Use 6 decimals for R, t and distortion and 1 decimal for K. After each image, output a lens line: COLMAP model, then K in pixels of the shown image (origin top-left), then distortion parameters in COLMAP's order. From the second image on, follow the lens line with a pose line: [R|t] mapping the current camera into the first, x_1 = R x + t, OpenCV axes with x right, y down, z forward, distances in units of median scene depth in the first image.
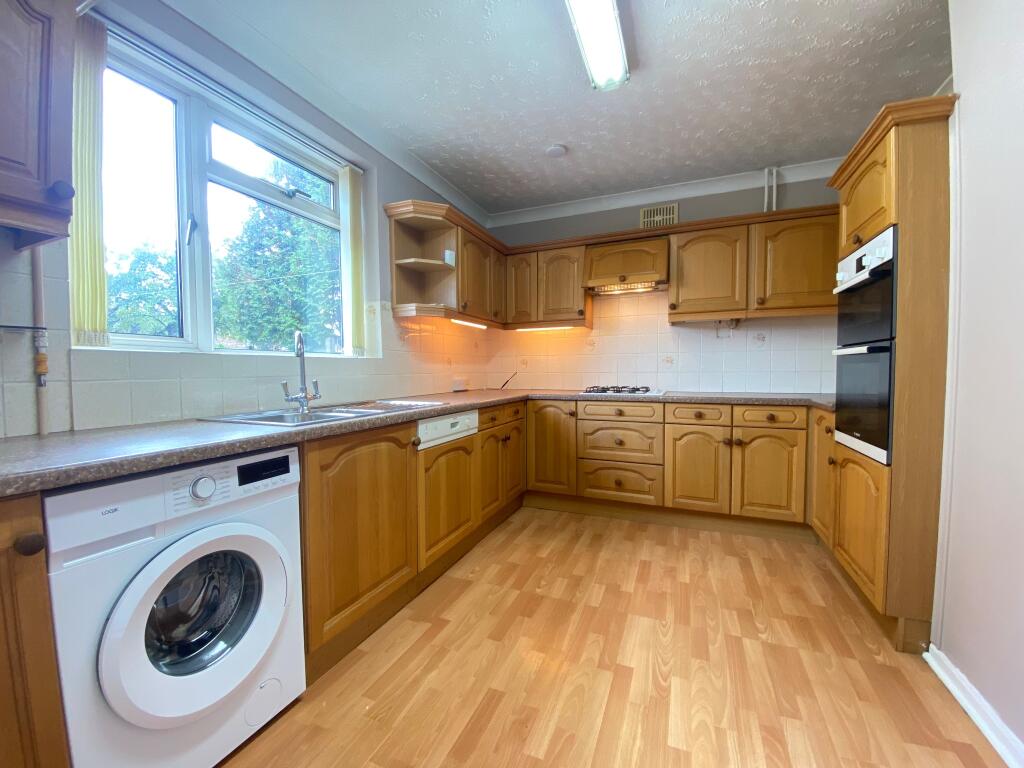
lens RADIAL K [[415.5, 0, 512.0], [0, 415.5, 384.0], [0, 0, 1]] dist [-0.000433, -0.000202]
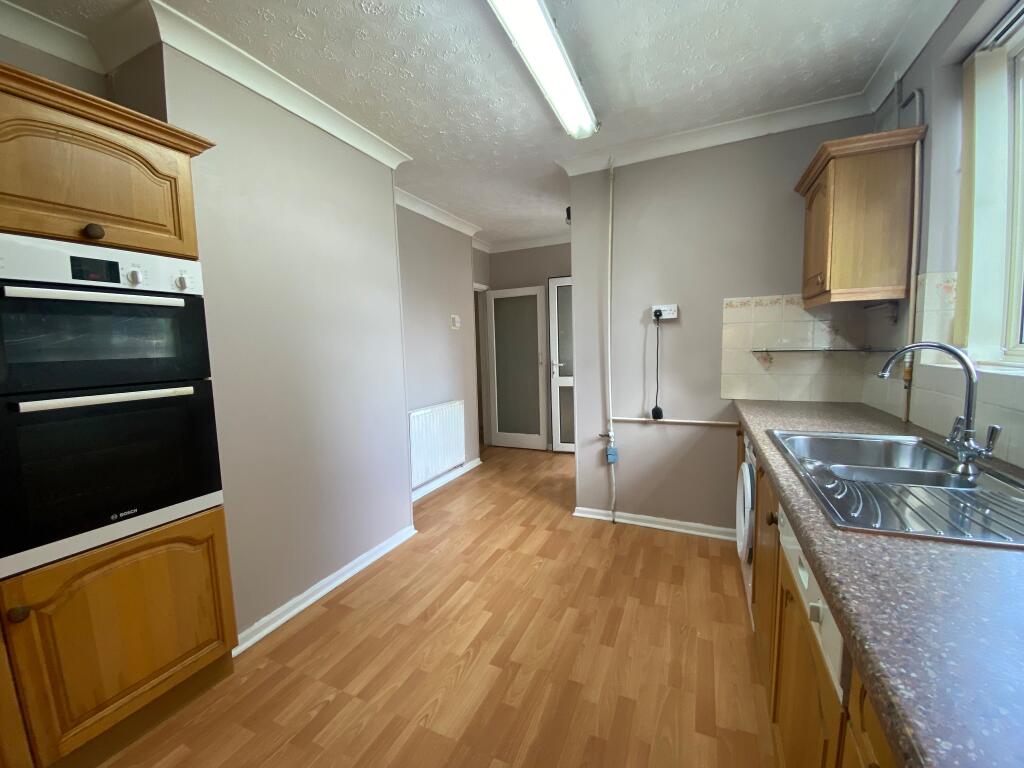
lens RADIAL K [[415.5, 0, 512.0], [0, 415.5, 384.0], [0, 0, 1]] dist [-0.000433, -0.000202]
pose [[-0.999167, 0.026105, 0.031365, 0.171702], [0.030132, 0.990296, 0.135671, -0.200441], [-0.027519, 0.136503, -0.990257, 1.937219]]
